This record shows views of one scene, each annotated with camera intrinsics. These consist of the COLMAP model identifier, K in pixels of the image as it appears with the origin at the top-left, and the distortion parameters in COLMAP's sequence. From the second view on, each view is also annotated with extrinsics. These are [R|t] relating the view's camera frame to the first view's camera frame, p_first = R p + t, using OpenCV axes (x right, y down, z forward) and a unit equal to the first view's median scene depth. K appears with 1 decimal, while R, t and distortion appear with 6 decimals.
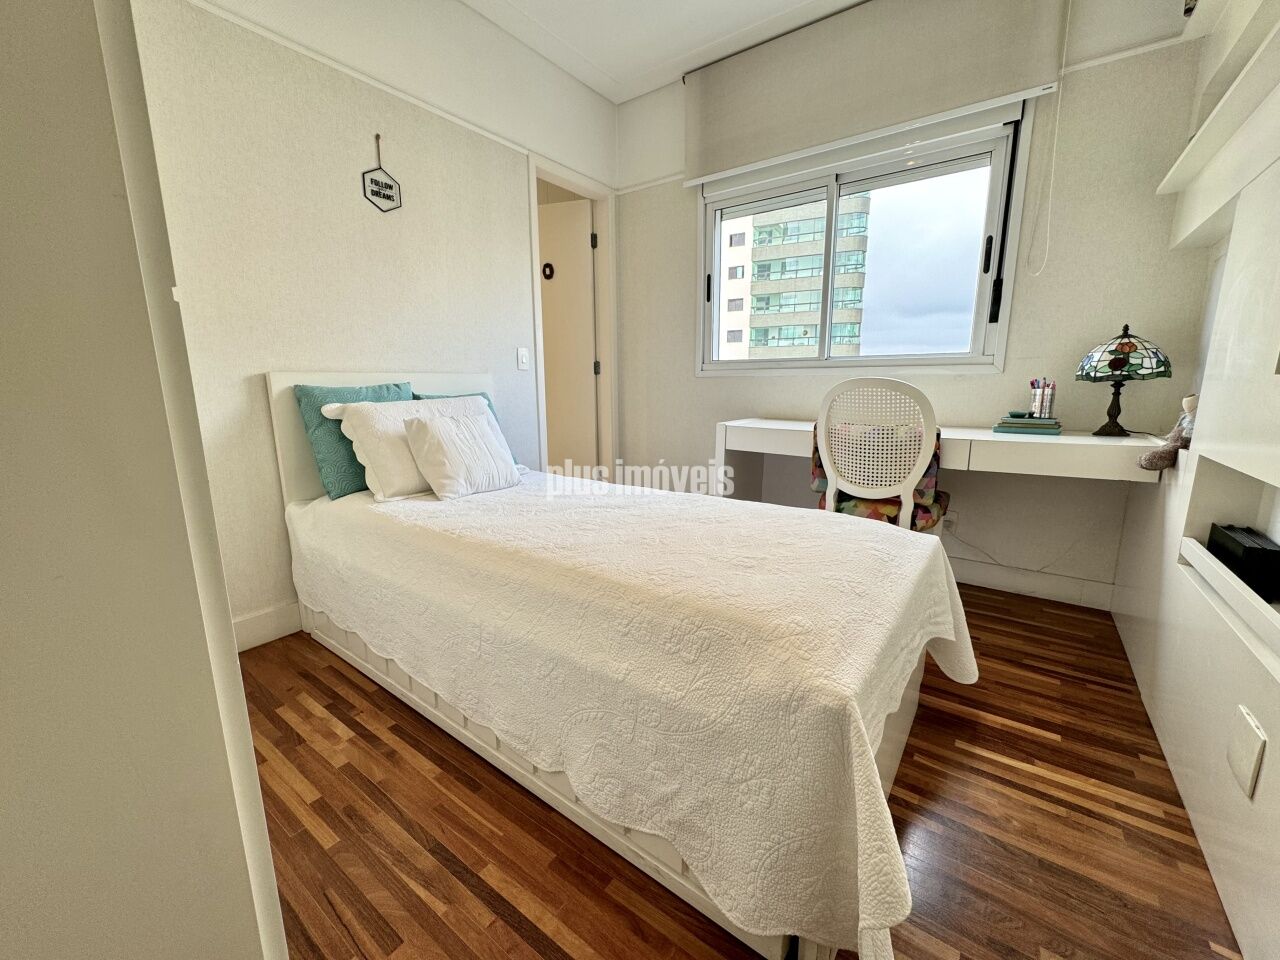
lens RADIAL K [[508.9, 0, 639.7], [0, 508.9, 478.9], [0, 0, 1]] dist [-0.002709, -0.000085]
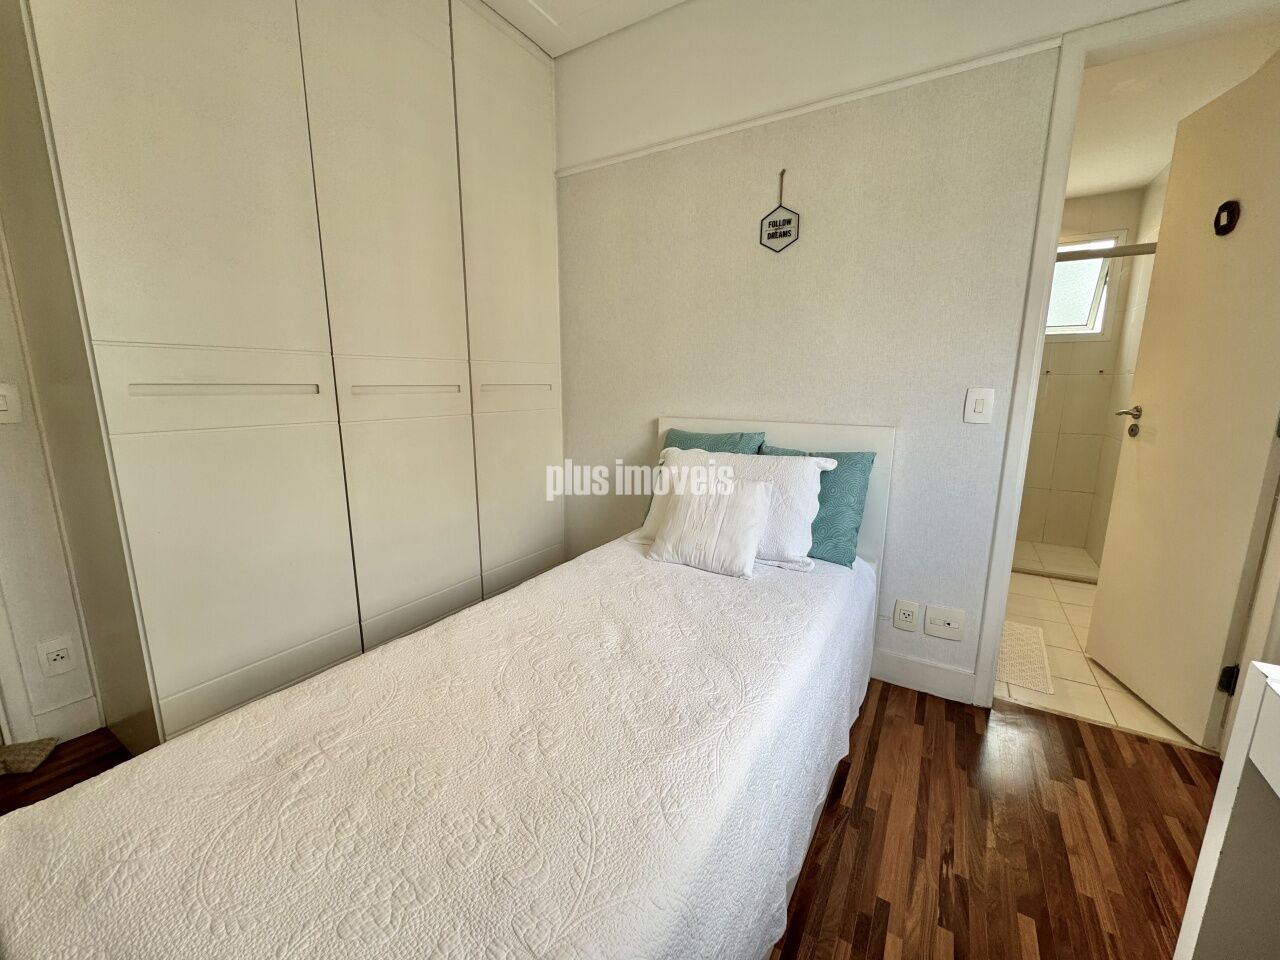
lens RADIAL K [[508.9, 0, 639.7], [0, 508.9, 478.9], [0, 0, 1]] dist [-0.002709, -0.000085]
pose [[0.080939, 0.190547, -0.978336, 0.470526], [-0.192903, 0.965992, 0.172184, -0.234190], [0.977874, 0.174787, 0.114943, 0.715157]]
